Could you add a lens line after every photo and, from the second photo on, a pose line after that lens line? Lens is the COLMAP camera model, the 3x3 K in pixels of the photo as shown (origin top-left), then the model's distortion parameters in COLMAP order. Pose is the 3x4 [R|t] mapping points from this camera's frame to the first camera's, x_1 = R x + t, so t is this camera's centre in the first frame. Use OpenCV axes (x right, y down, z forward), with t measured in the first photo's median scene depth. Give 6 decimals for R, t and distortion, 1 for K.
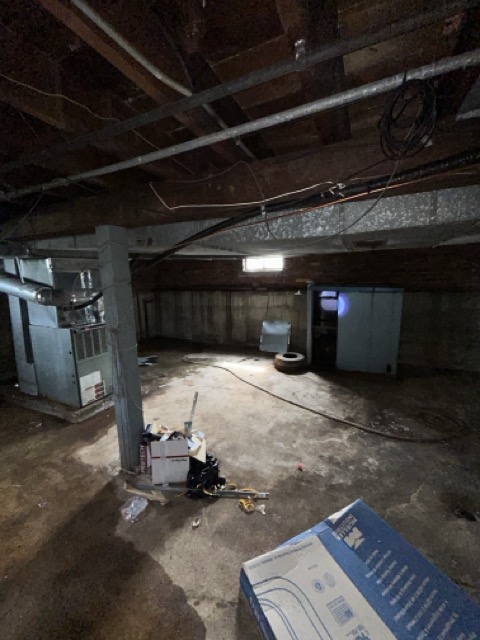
lens RADIAL K [[259.6, 0, 241.3], [0, 259.6, 319.8], [0, 0, 1]] dist [-0.003695, 0.001124]
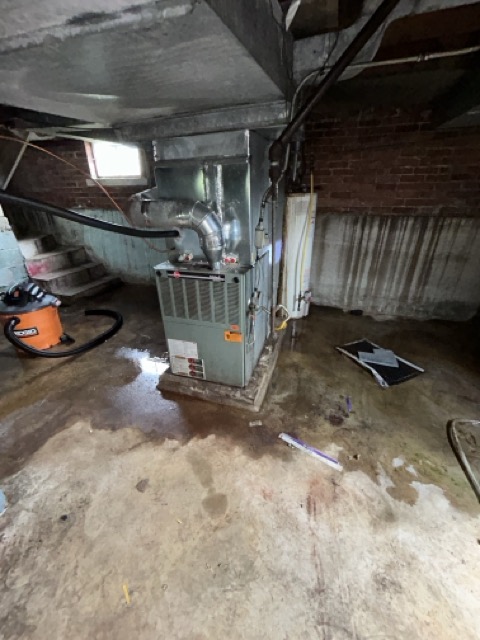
lens RADIAL K [[259.6, 0, 241.3], [0, 259.6, 319.8], [0, 0, 1]] dist [-0.003695, 0.001124]
pose [[0.113427, 0.454179, -0.883660, -0.004276], [-0.152123, 0.886852, 0.436293, -0.155887], [0.981831, 0.084937, 0.169684, 1.065770]]
